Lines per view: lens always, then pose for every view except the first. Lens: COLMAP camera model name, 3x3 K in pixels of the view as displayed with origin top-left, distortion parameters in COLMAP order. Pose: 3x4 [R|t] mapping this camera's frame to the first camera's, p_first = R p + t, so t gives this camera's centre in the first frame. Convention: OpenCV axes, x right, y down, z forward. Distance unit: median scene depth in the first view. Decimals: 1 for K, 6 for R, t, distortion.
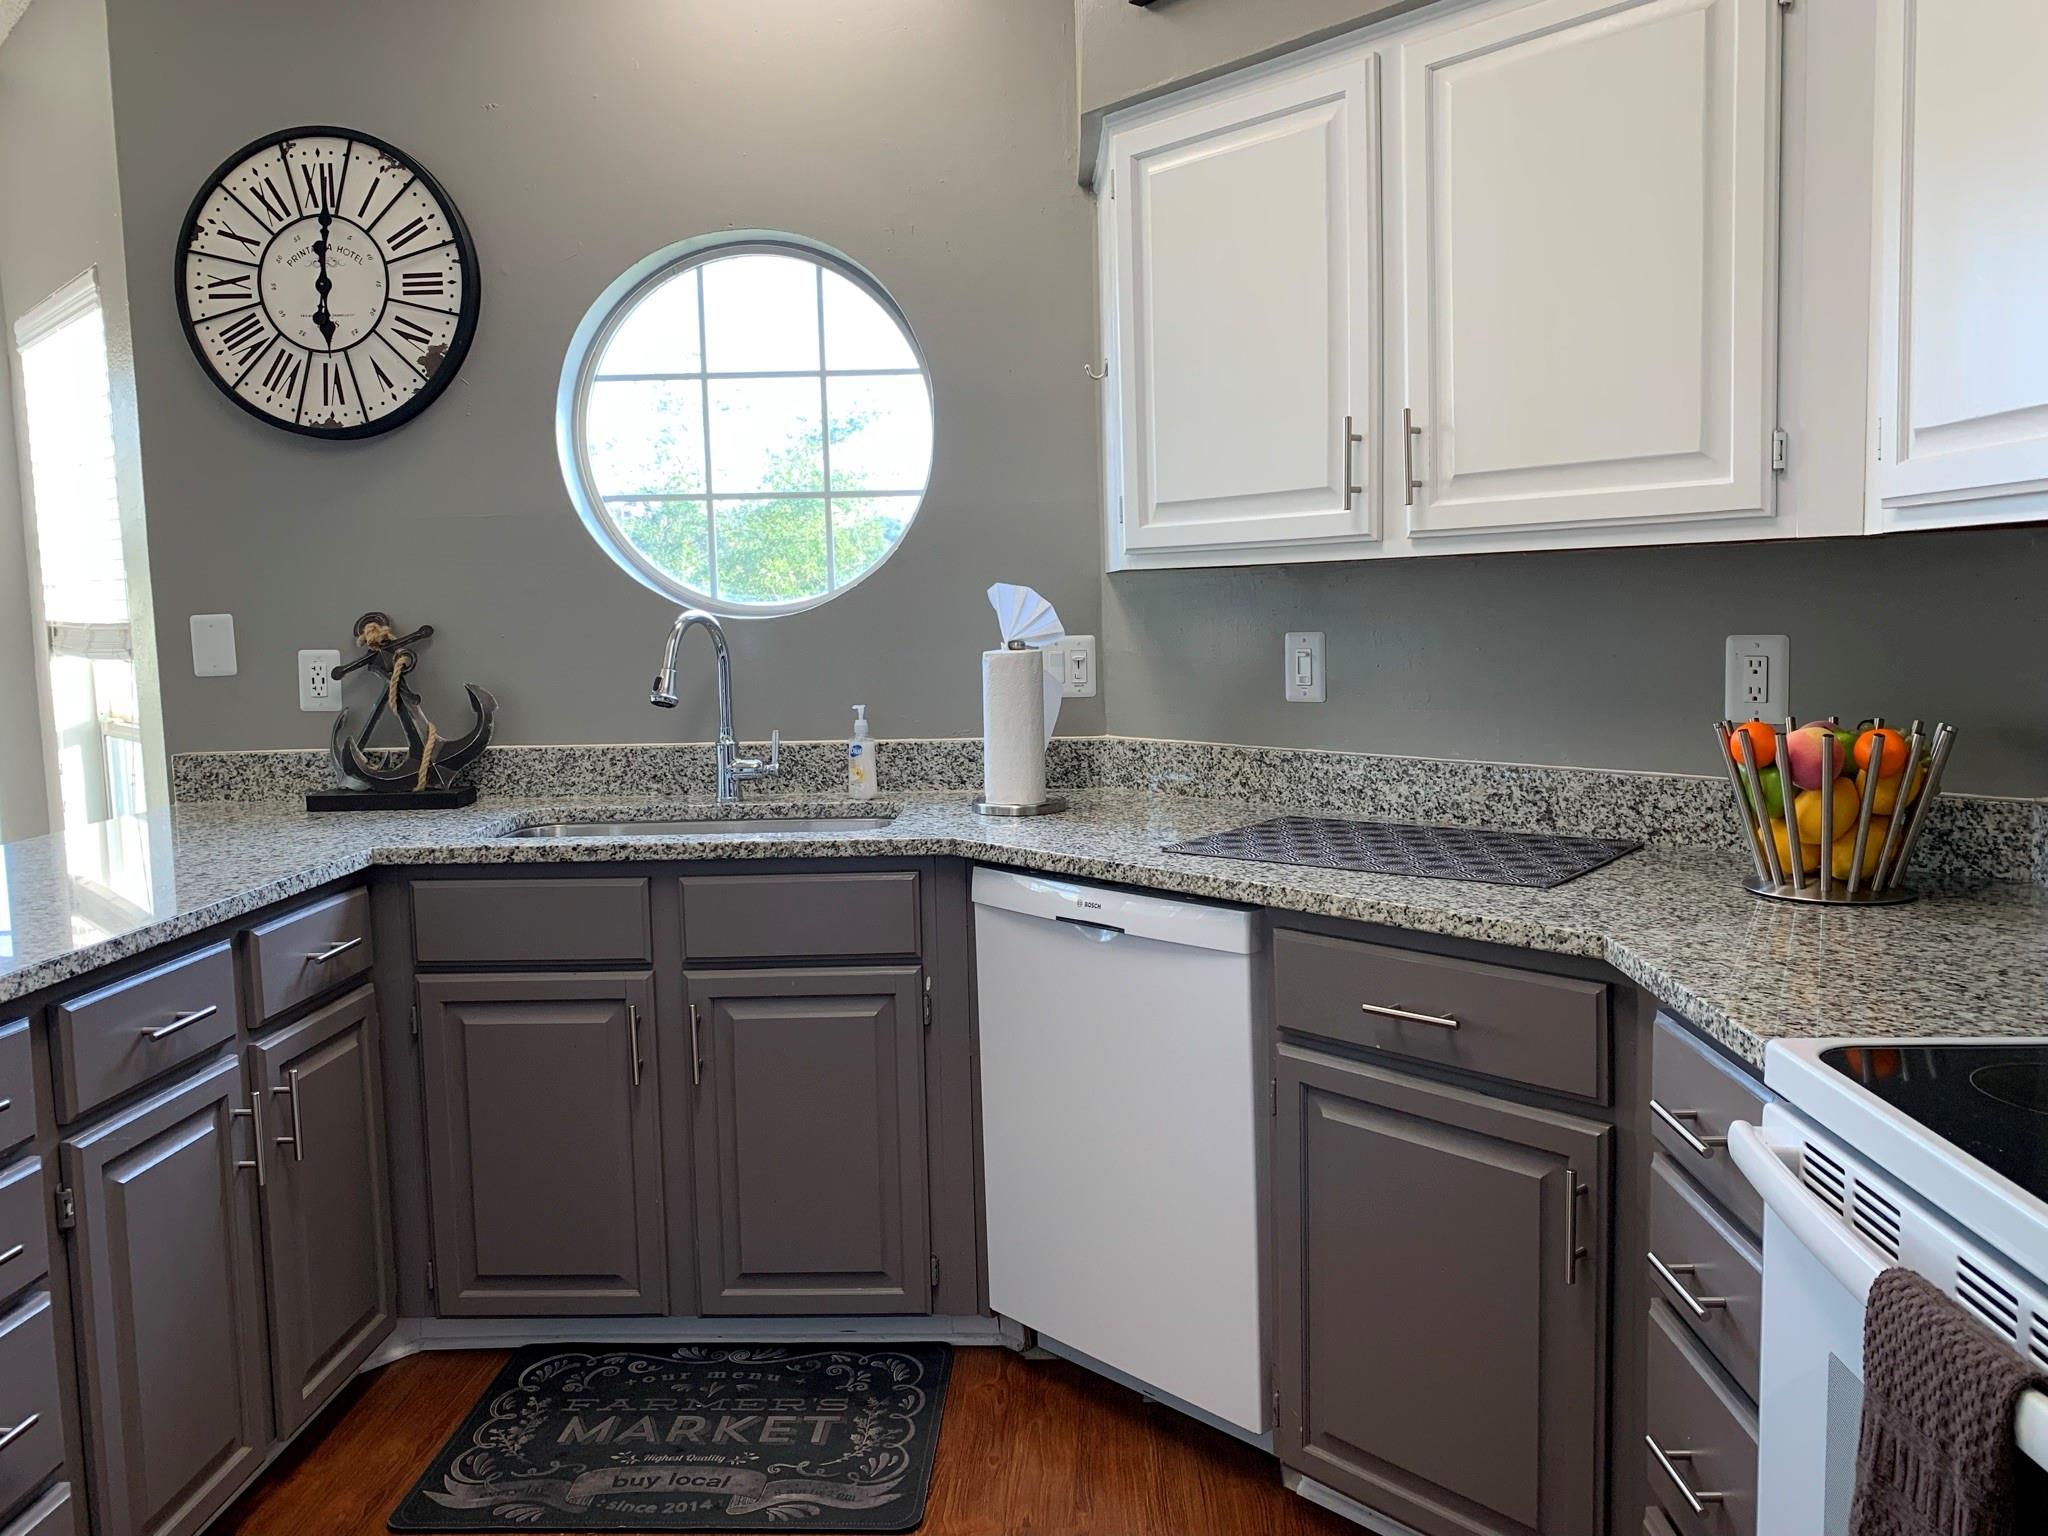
lens RADIAL K [[1574.7, 0, 1011.3], [0, 1574.7, 754.4], [0, 0, 1]] dist [0.093587, -0.114595]
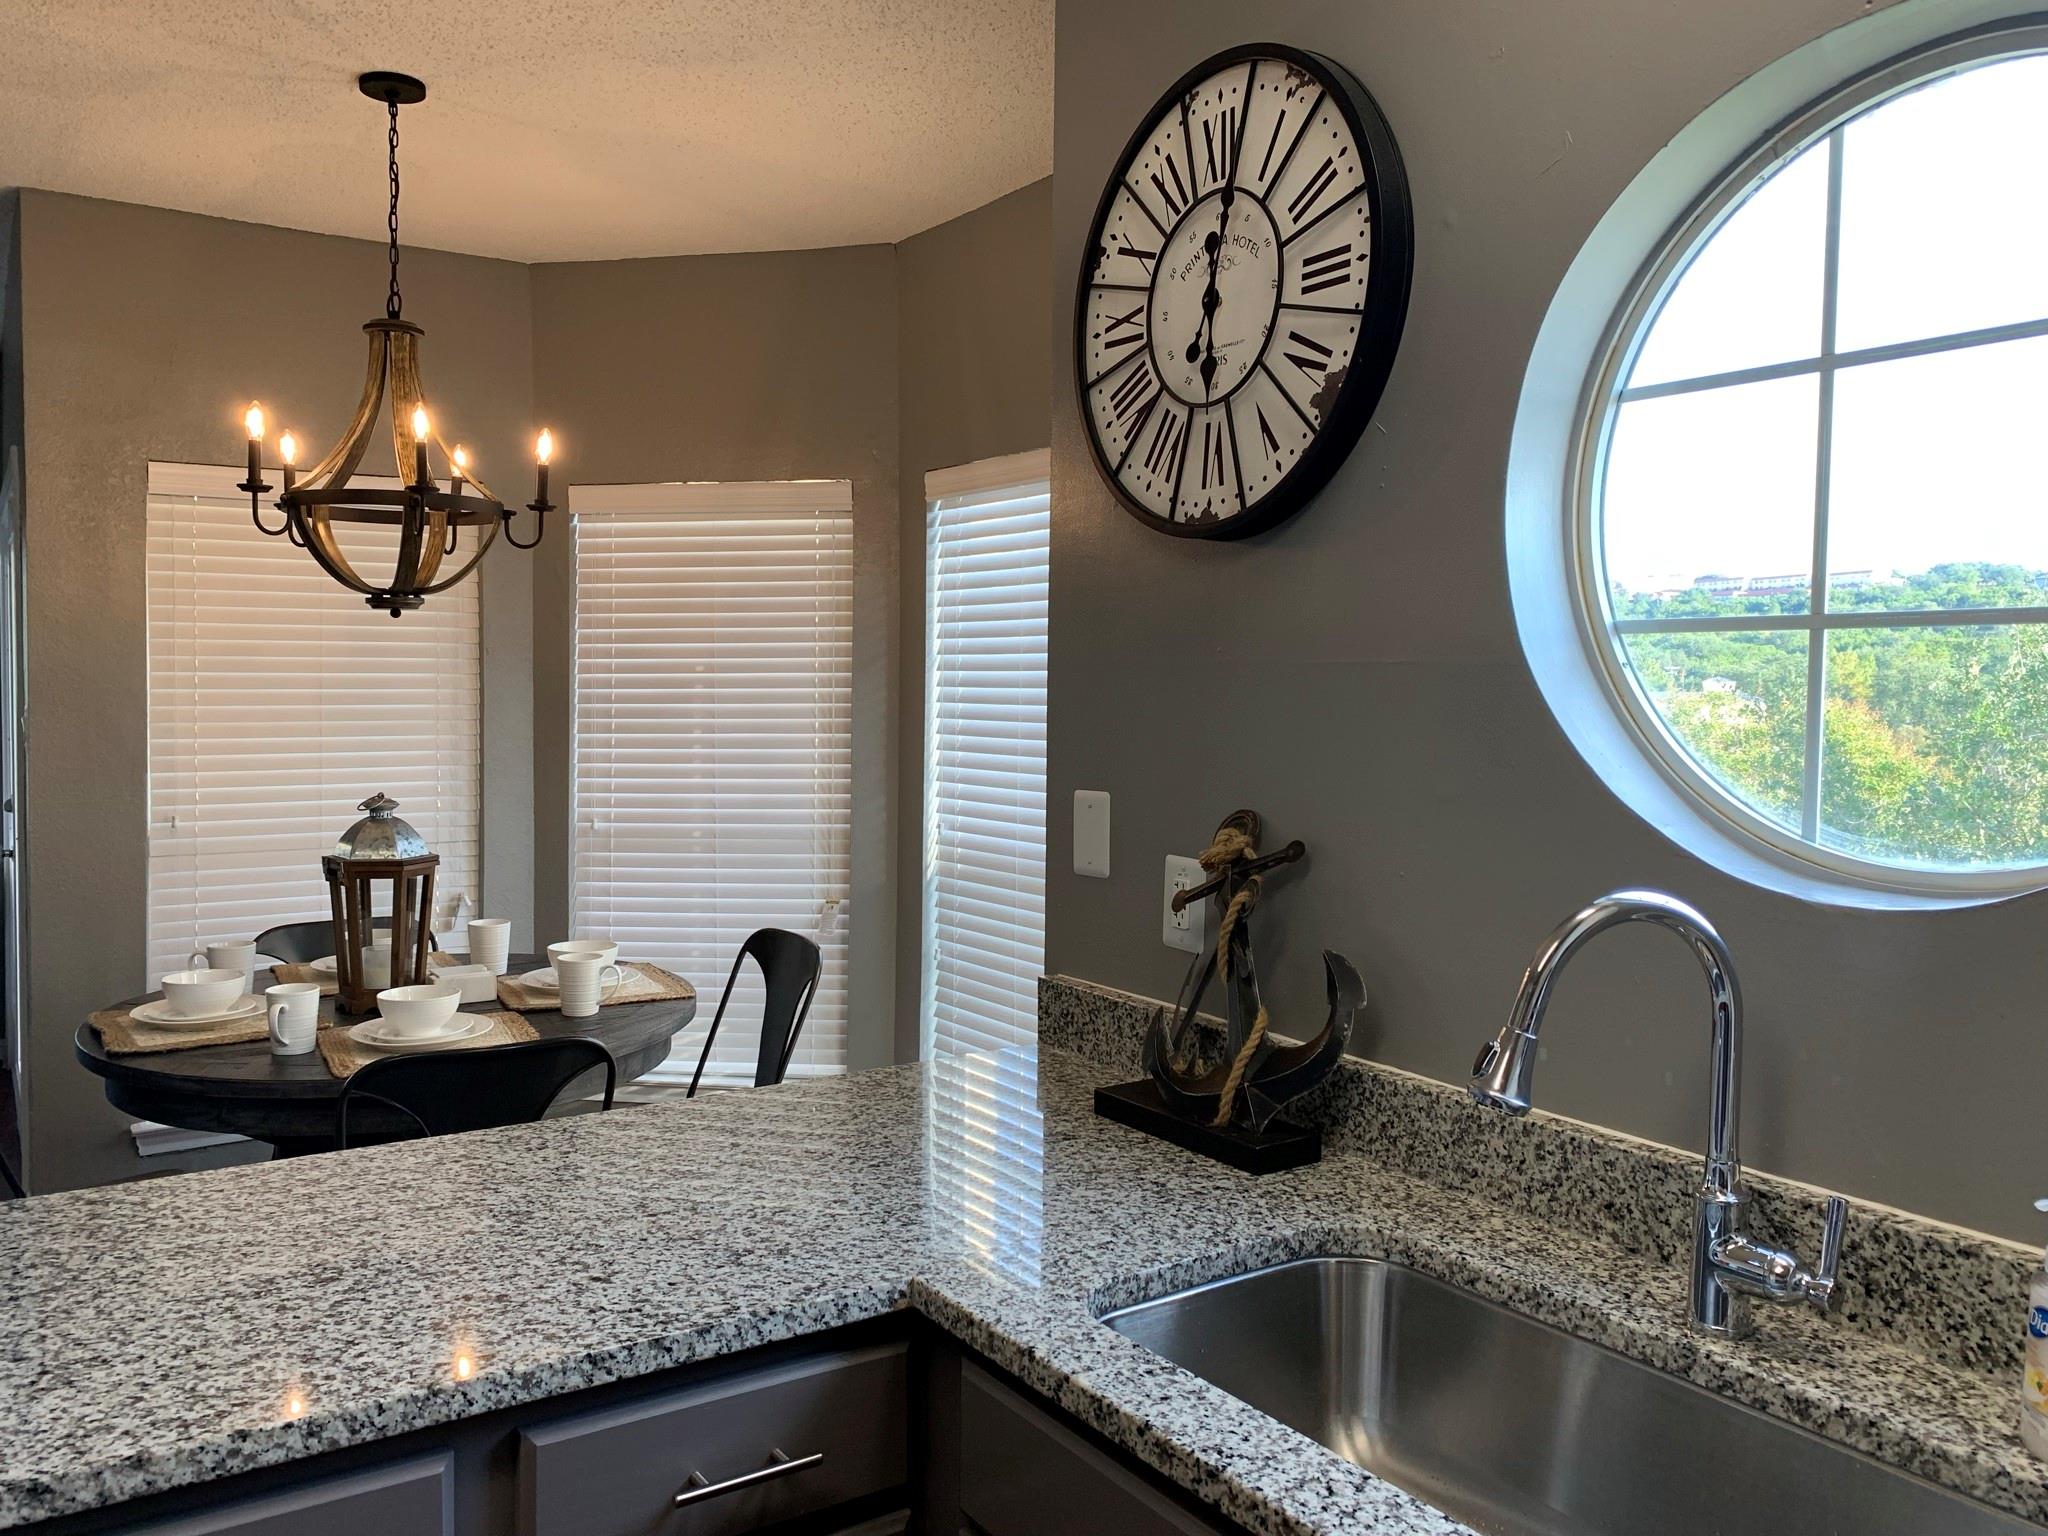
lens RADIAL K [[1572.3, 0, 993.3], [0, 1572.3, 765.9], [0, 0, 1]] dist [0.062009, -0.169354]
pose [[0.585567, 0.073555, -0.807280, 0.042738], [-0.098246, 0.994973, 0.019394, -0.111793], [0.804648, 0.067955, 0.589850, 0.568995]]
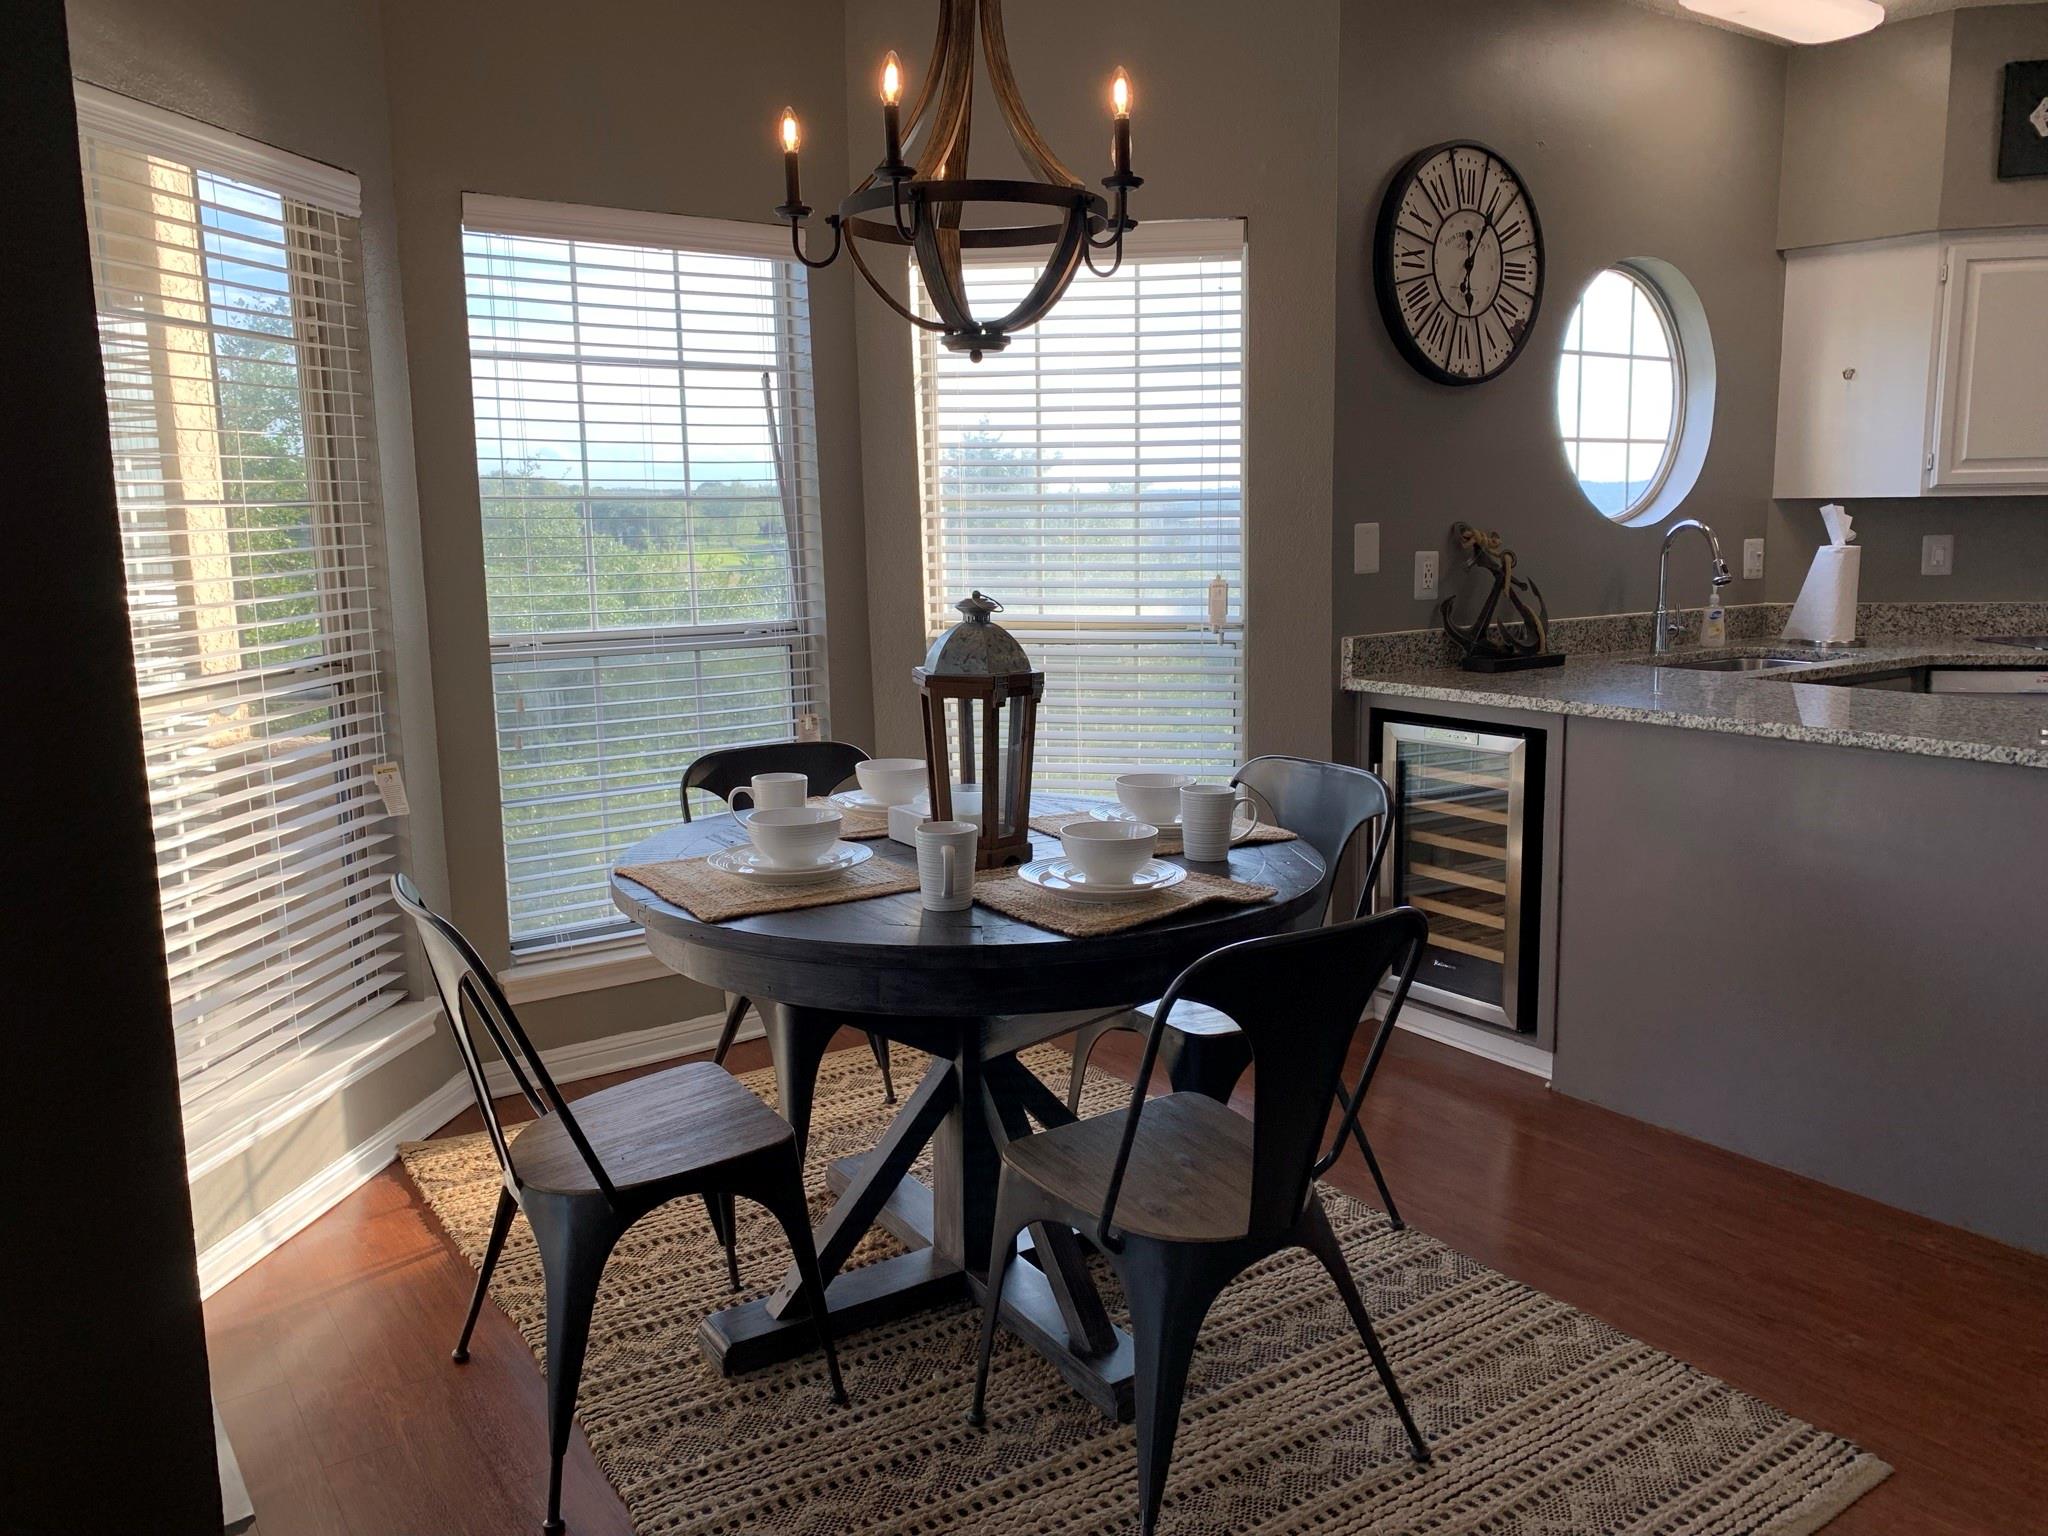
lens RADIAL K [[1550.2, 0, 1024.0], [0, 1550.2, 768.0], [0, 0, 1]] dist [-0.000647, 0.003407]
pose [[0.789281, -0.086970, 0.607842, -1.499125], [0.058757, 0.996073, 0.066222, 0.005541], [-0.611215, -0.016553, 0.791292, 0.227013]]
